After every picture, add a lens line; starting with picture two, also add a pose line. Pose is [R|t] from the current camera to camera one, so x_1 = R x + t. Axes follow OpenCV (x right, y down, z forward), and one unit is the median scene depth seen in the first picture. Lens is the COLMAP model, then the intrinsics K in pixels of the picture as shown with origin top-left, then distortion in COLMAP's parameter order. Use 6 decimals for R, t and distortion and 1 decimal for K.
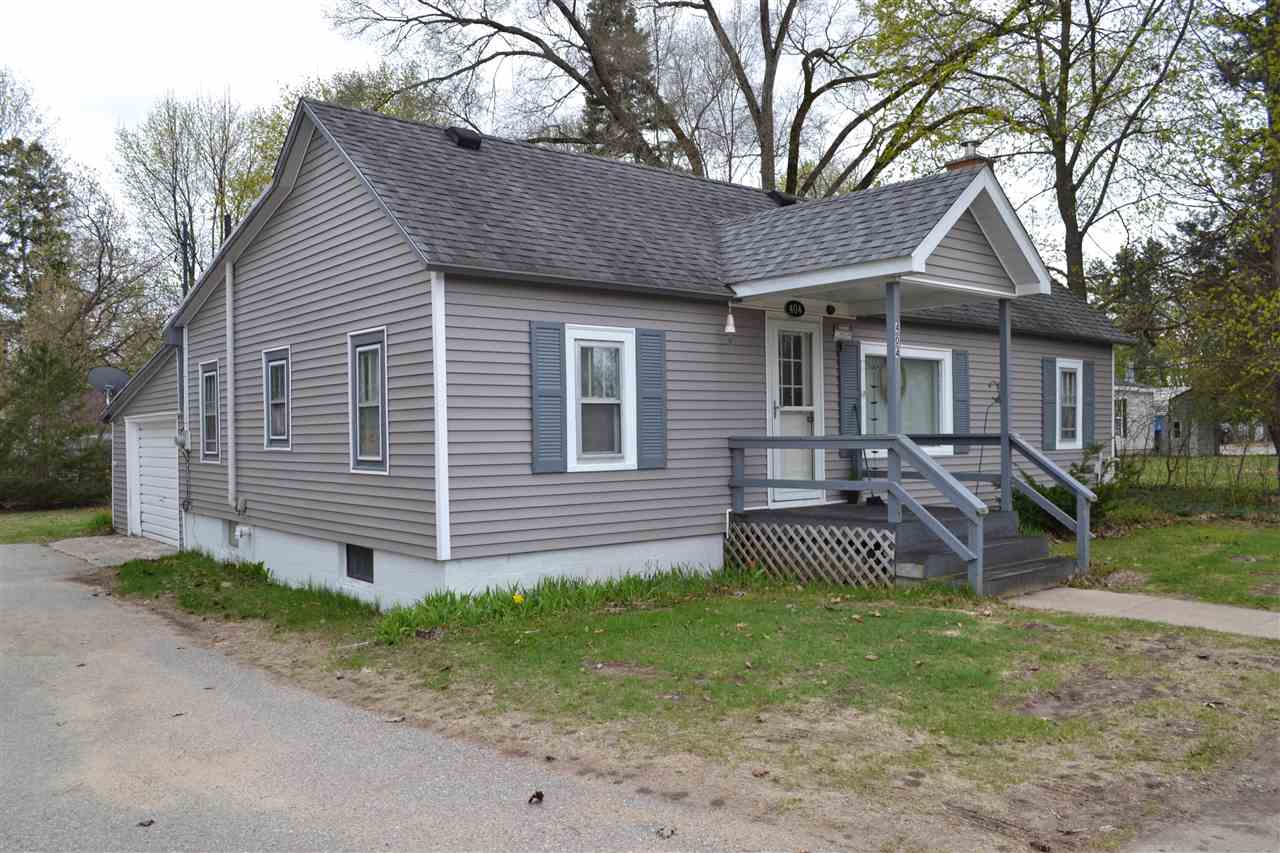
lens RADIAL K [[999.0, 0, 634.0], [0, 999.0, 430.2], [0, 0, 1]] dist [-0.079520, 0.008370]
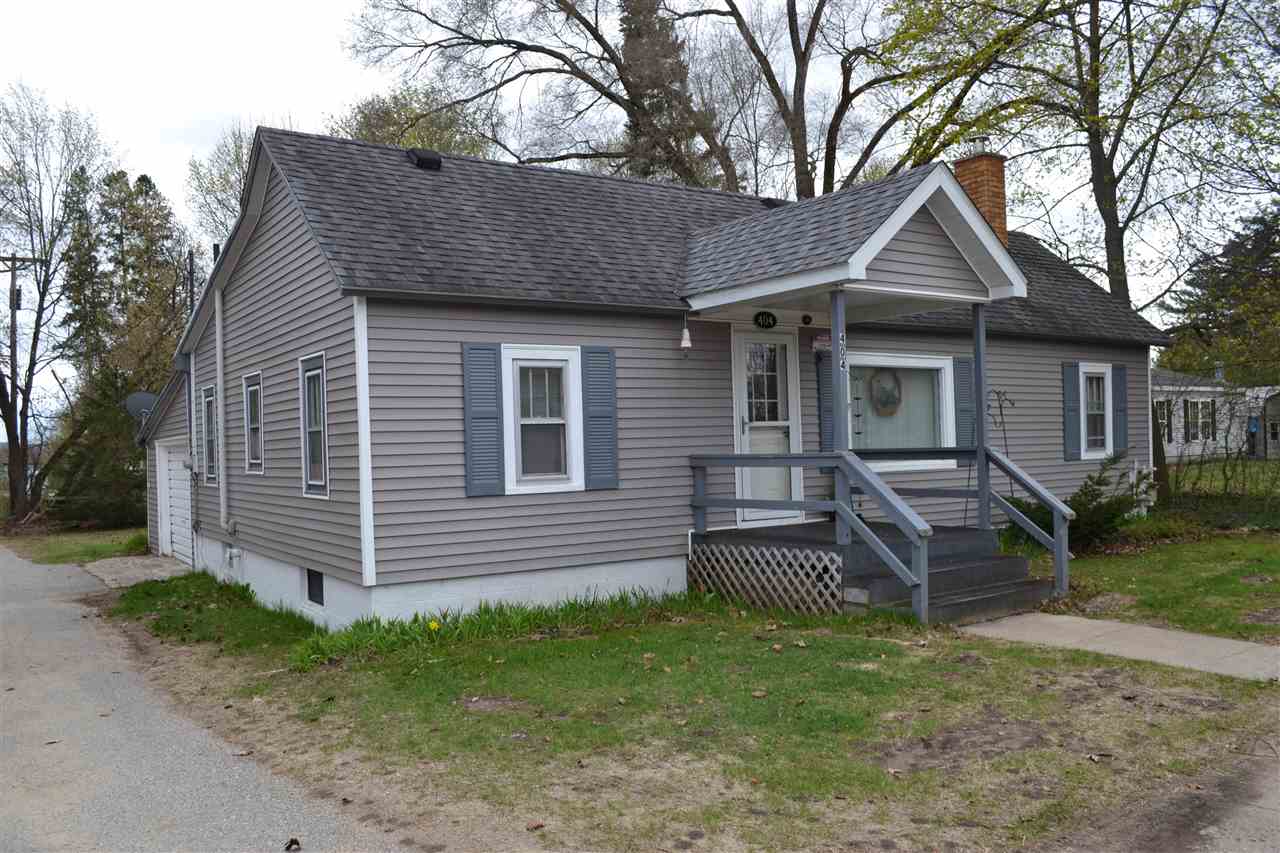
lens RADIAL K [[999.0, 0, 641.6], [0, 999.0, 426.4], [0, 0, 1]] dist [-0.079520, 0.008370]
pose [[0.995107, -0.018216, -0.097105, 0.147999], [0.016900, 0.999754, -0.014356, -0.008008], [0.097342, 0.012644, 0.995171, 0.033666]]
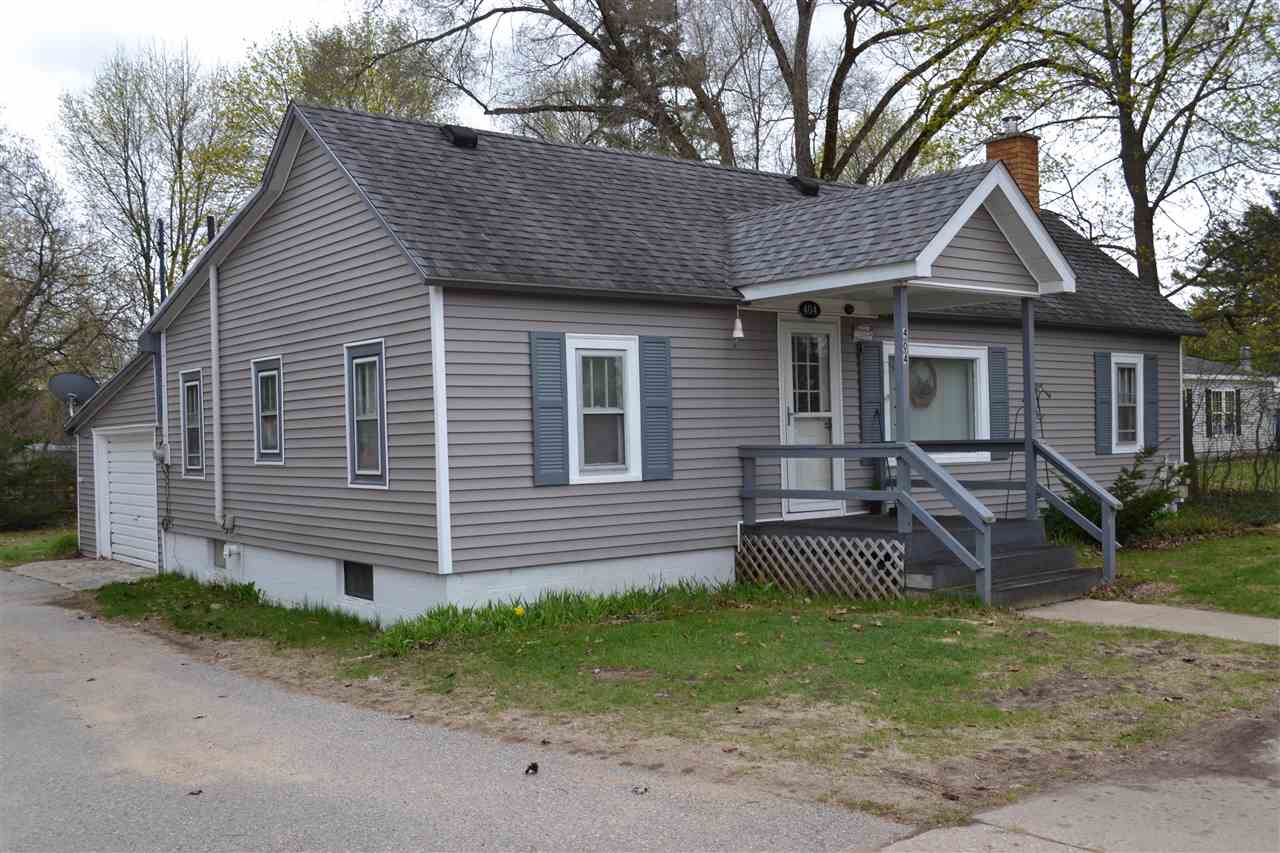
lens RADIAL K [[1217.7, 0, 633.7], [0, 1217.7, 428.0], [0, 0, 1]] dist [-0.062930, 0.000000]
pose [[0.999537, -0.011775, -0.028051, 0.027766], [0.011704, 0.999928, -0.002707, -0.008610], [0.028081, 0.002378, 0.999603, -0.177759]]
